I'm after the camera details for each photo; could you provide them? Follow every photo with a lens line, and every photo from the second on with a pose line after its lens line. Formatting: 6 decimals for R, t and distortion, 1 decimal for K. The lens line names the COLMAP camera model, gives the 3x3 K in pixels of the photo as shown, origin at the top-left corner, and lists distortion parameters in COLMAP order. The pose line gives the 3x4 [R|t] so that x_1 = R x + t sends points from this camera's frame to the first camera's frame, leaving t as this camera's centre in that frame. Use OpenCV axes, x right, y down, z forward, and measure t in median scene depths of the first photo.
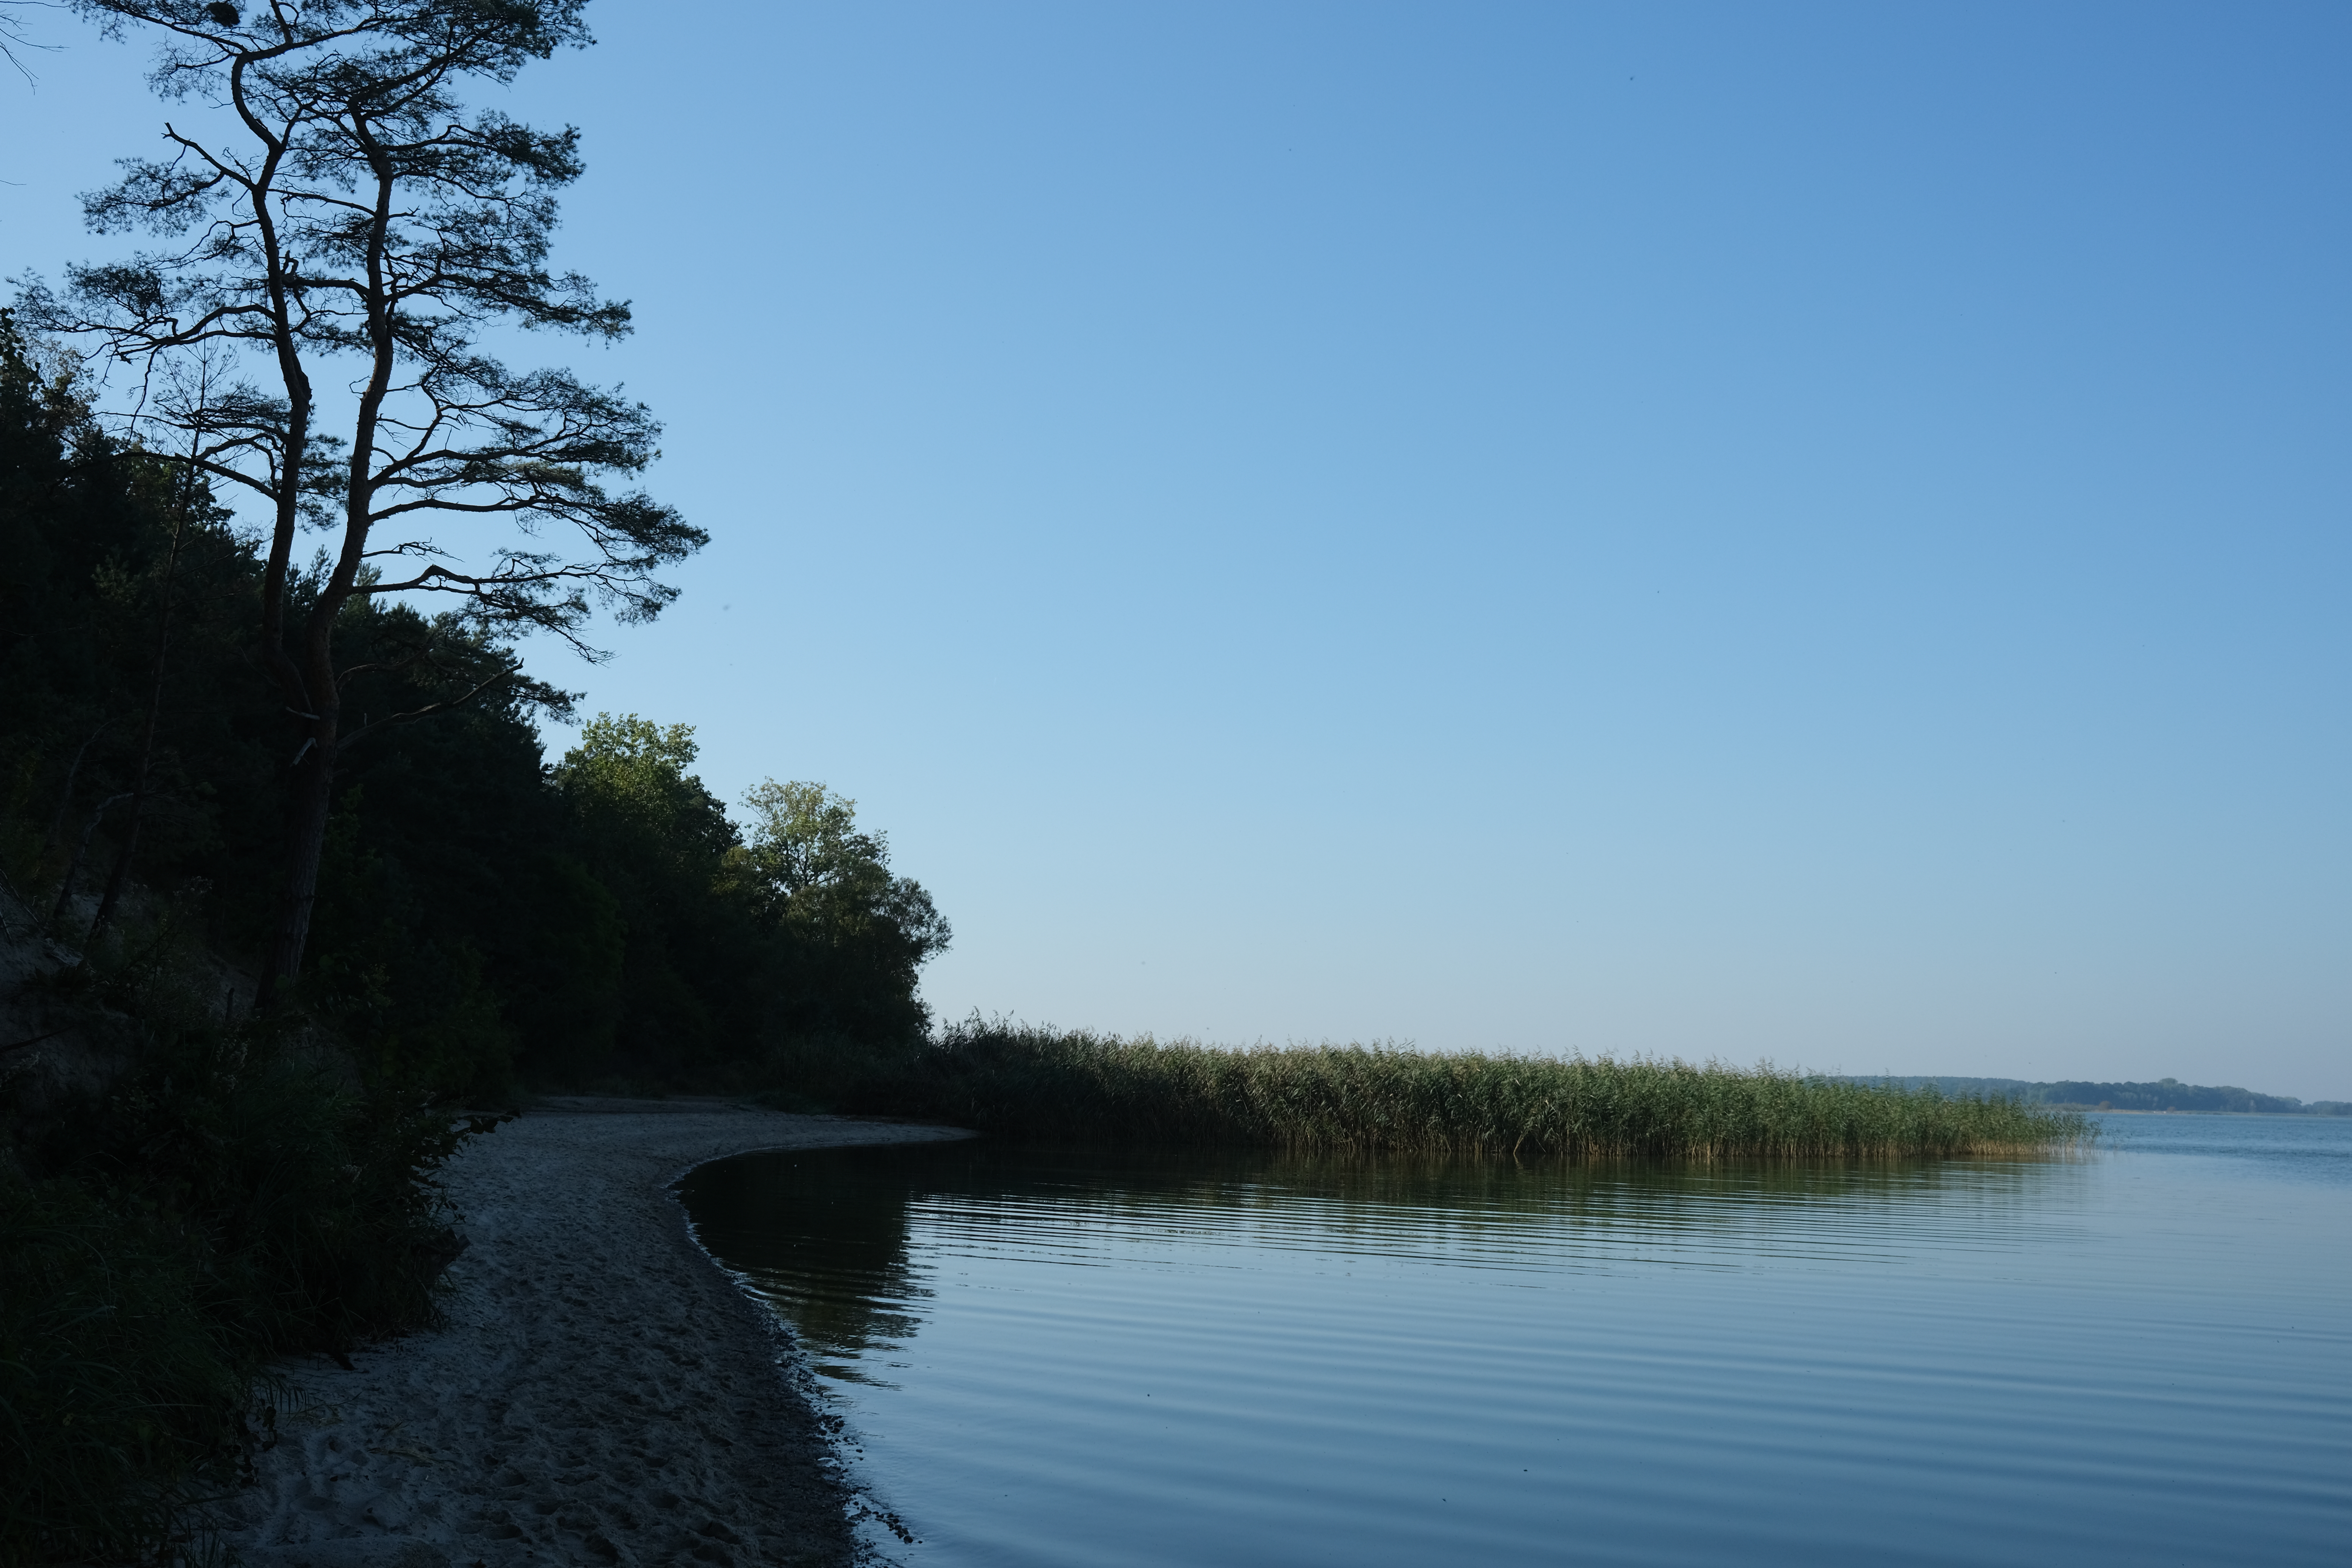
lens RADIAL K [[2449.9, 0, 1172.6], [0, 2449.9, 841.3], [0, 0, 1]] dist [-0.006030, 0.001407]
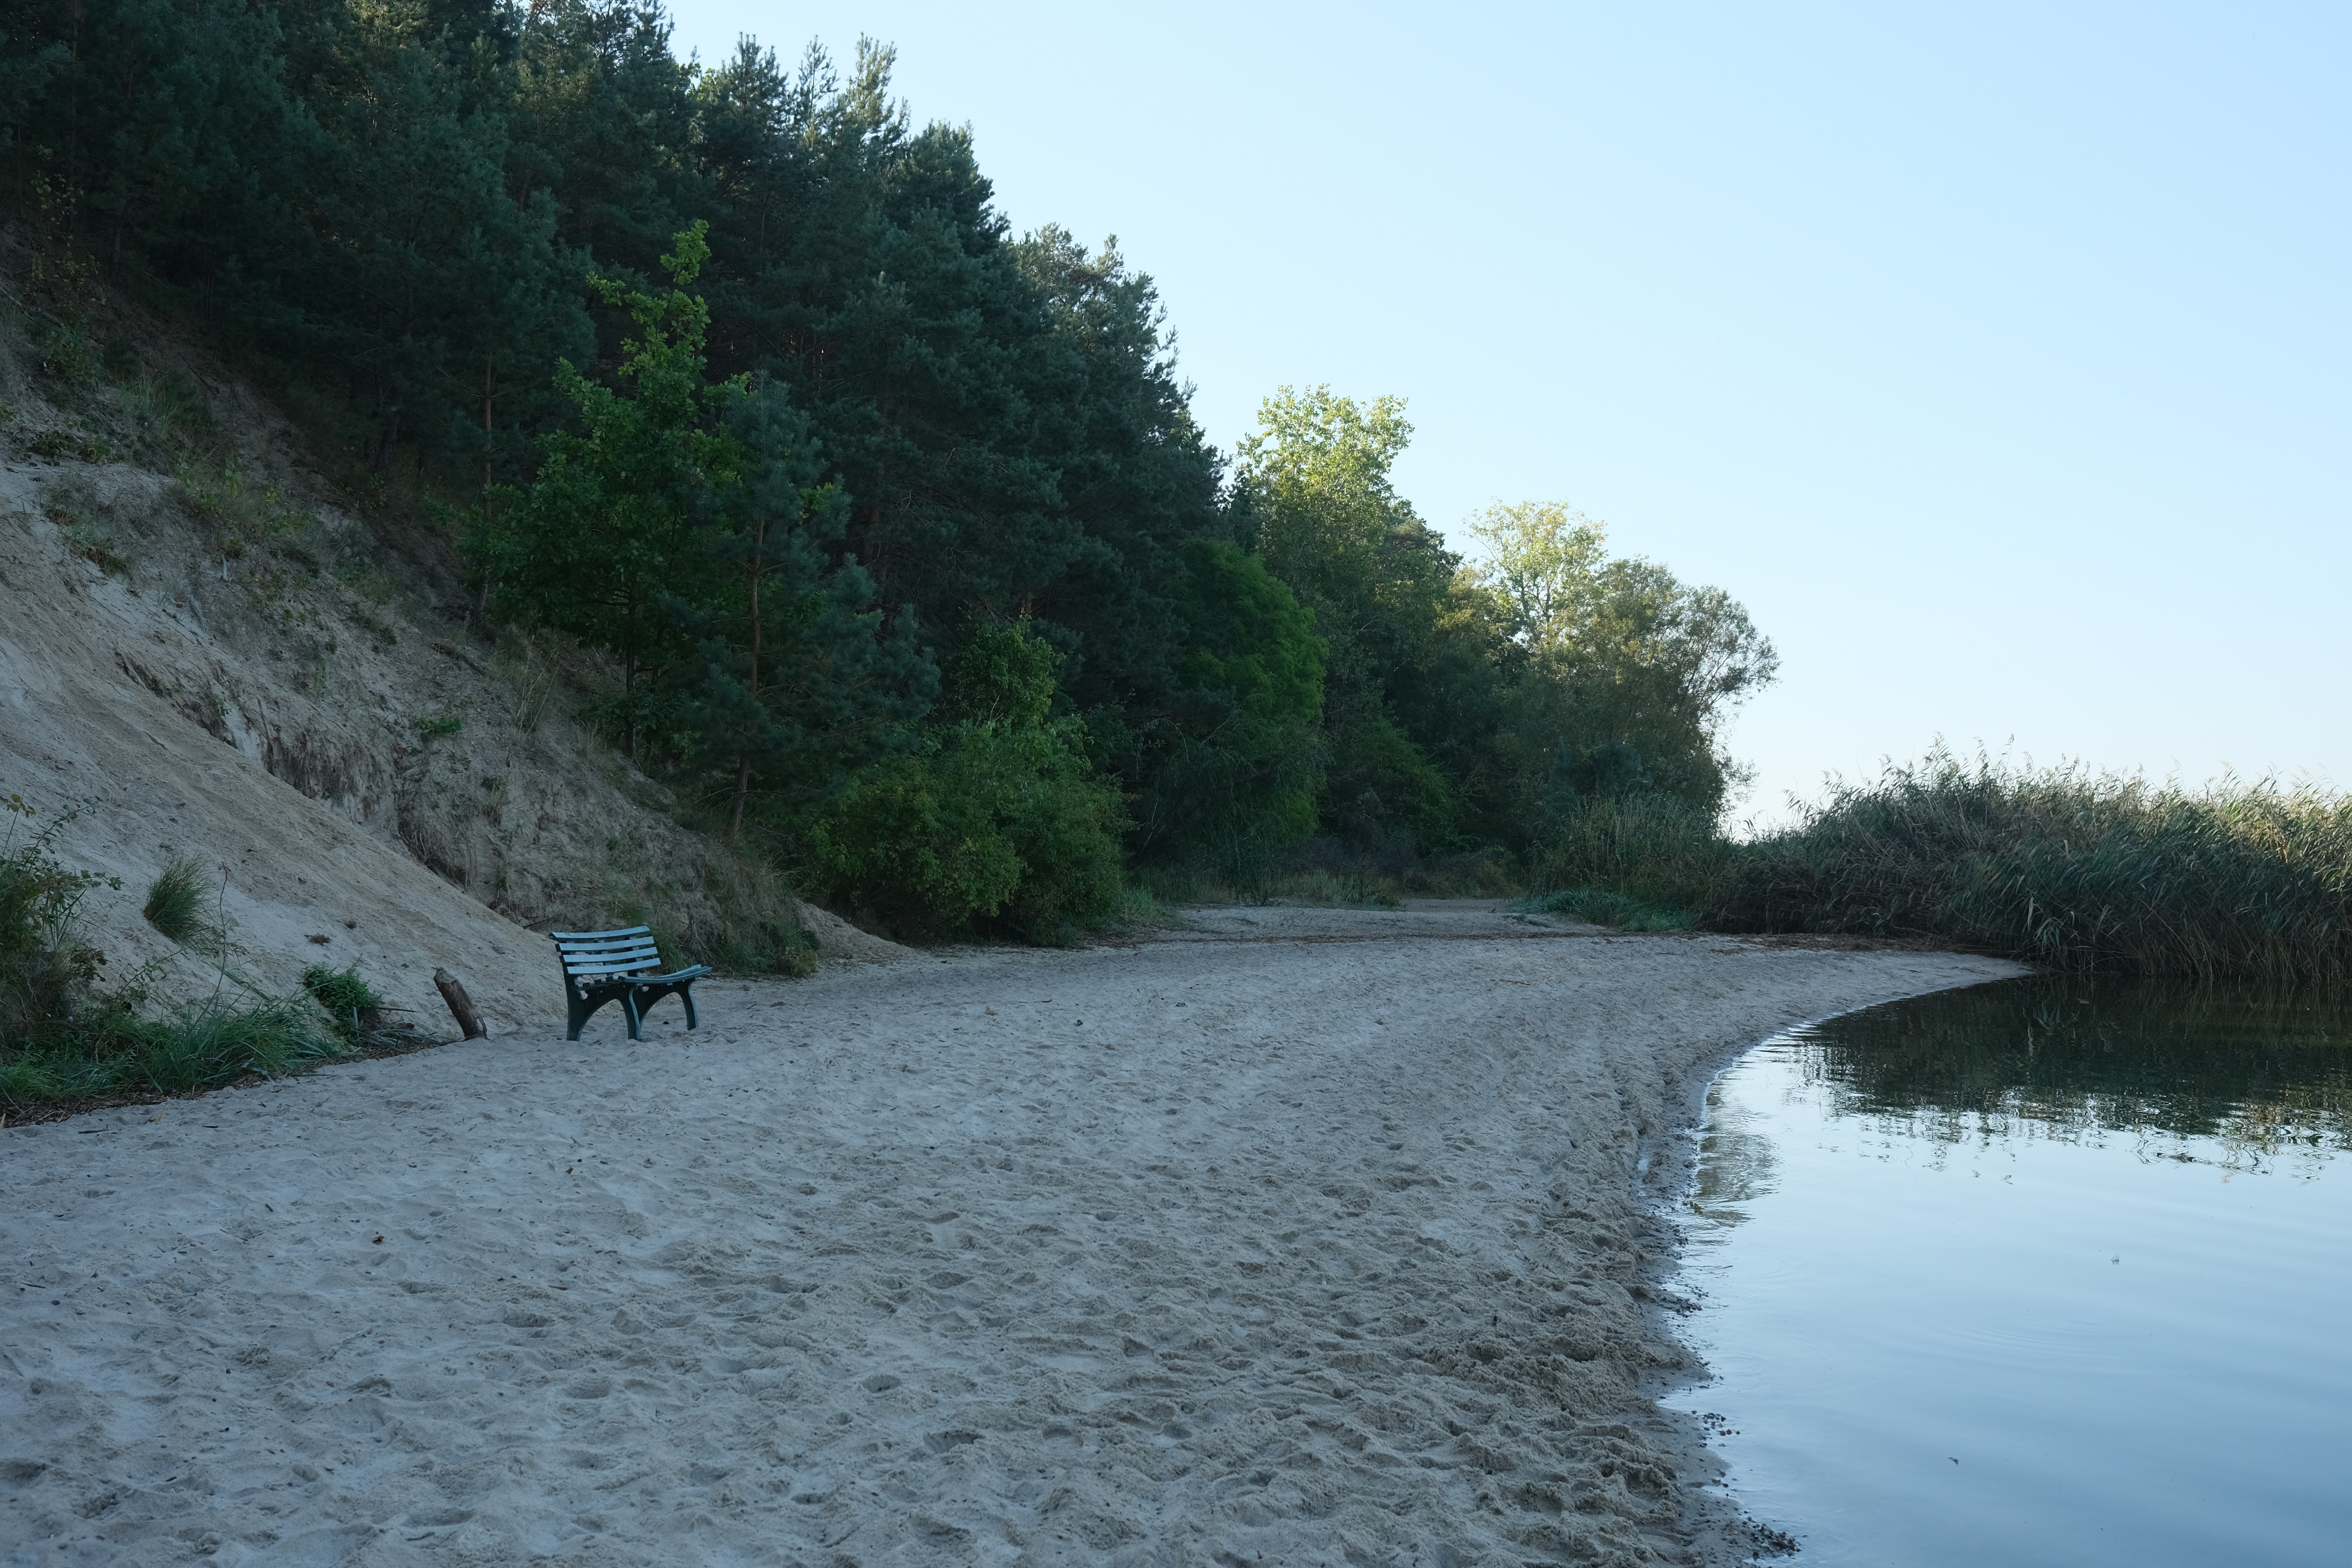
lens RADIAL K [[2449.9, 0, 1172.6], [0, 2449.9, 841.3], [0, 0, 1]] dist [-0.006030, 0.001407]
pose [[0.958513, -0.029760, -0.283493, -0.057875], [0.053418, 0.995669, 0.076091, 0.026006], [0.280000, -0.088078, 0.955951, 0.265315]]
